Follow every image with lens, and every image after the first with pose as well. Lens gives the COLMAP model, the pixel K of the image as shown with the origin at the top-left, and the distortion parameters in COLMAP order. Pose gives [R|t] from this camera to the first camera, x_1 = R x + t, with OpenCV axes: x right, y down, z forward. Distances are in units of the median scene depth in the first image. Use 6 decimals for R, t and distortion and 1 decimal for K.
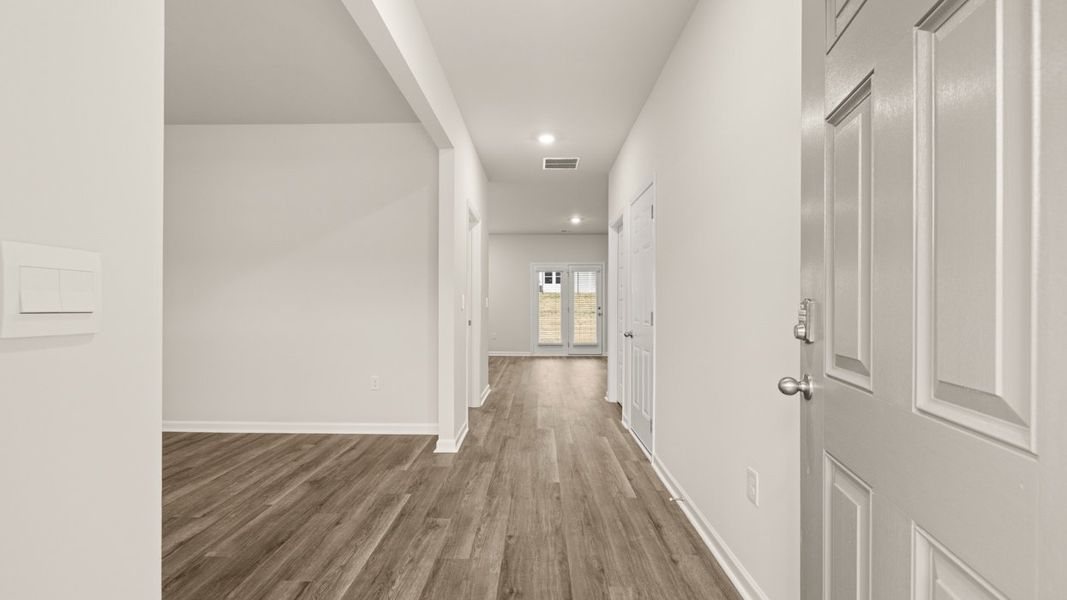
lens RADIAL K [[446.9, 0, 529.5], [0, 446.9, 301.1], [0, 0, 1]] dist [-0.000220, 0.000035]
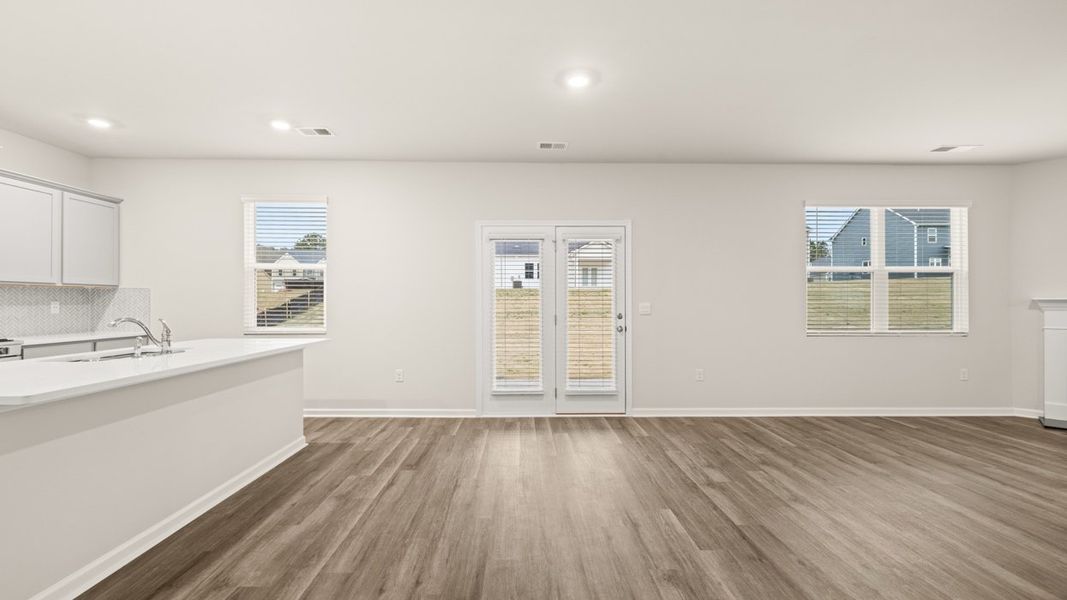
lens RADIAL K [[446.9, 0, 529.5], [0, 446.9, 301.1], [0, 0, 1]] dist [-0.000220, 0.000035]
pose [[0.999266, -0.001974, 0.038257, 0.020725], [0.001736, 0.999979, 0.006262, -0.001997], [-0.038269, -0.006191, 0.999248, 0.264940]]
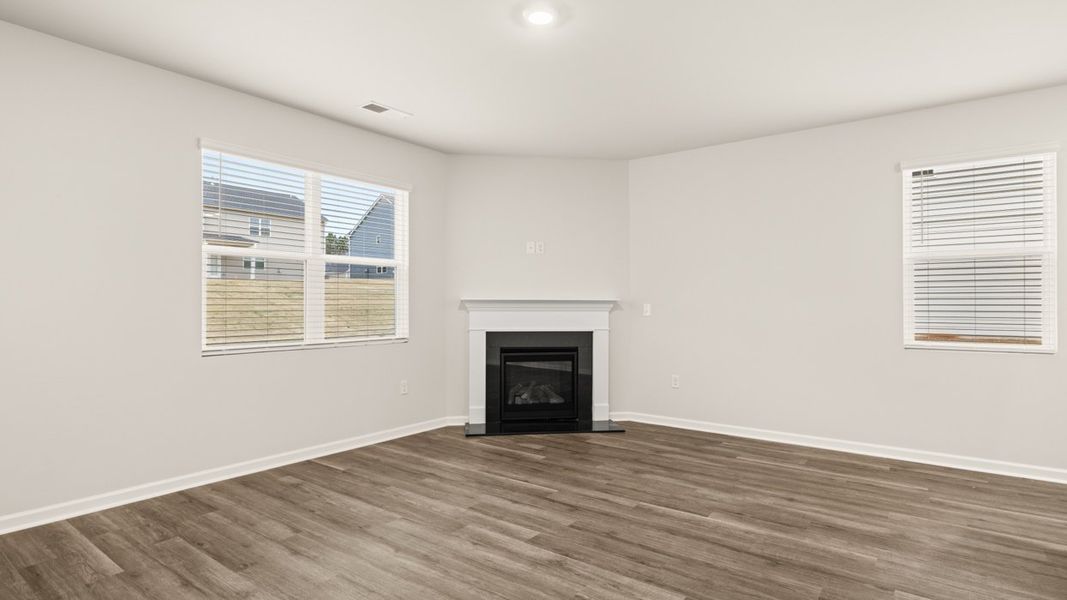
lens RADIAL K [[547.0, 0, 529.6], [0, 547.0, 299.4], [0, 0, 1]] dist [-0.002719, -0.000297]
pose [[0.588383, 0.002555, 0.808578, 0.096389], [-0.006250, 0.999980, 0.001389, -0.001516], [-0.808558, -0.005870, 0.588387, 0.303358]]
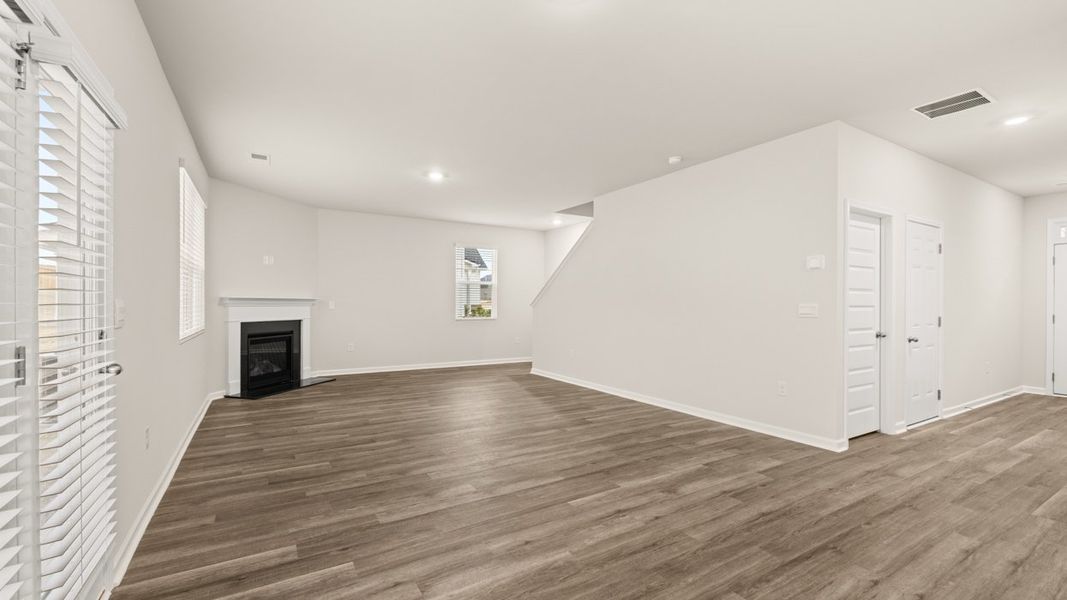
lens RADIAL K [[446.9, 0, 529.5], [0, 446.9, 301.1], [0, 0, 1]] dist [-0.000220, 0.000035]
pose [[-0.526240, -0.003567, 0.850329, -0.042499], [-0.014476, 0.999884, -0.004764, -0.000034], [-0.850213, -0.014816, -0.526230, 0.477677]]
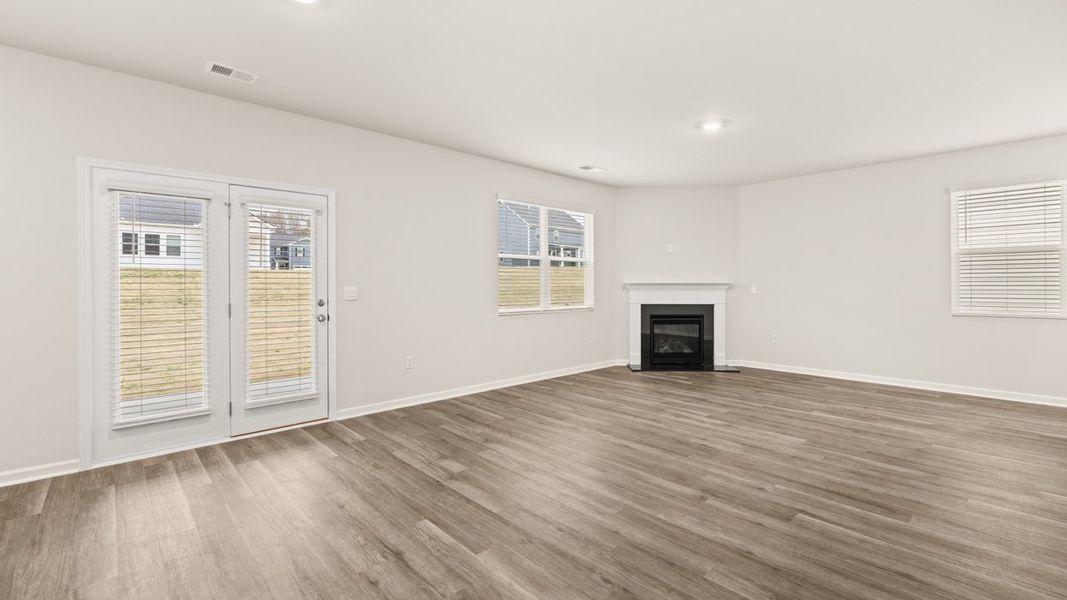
lens RADIAL K [[457.0, 0, 534.1], [0, 457.0, 284.8], [0, 0, 1]] dist [-0.000066, -0.000380]
pose [[0.717384, -0.004454, 0.696663, 0.004115], [-0.001123, 0.999971, 0.007549, -0.002100], [-0.696677, -0.006198, 0.717359, 0.289568]]
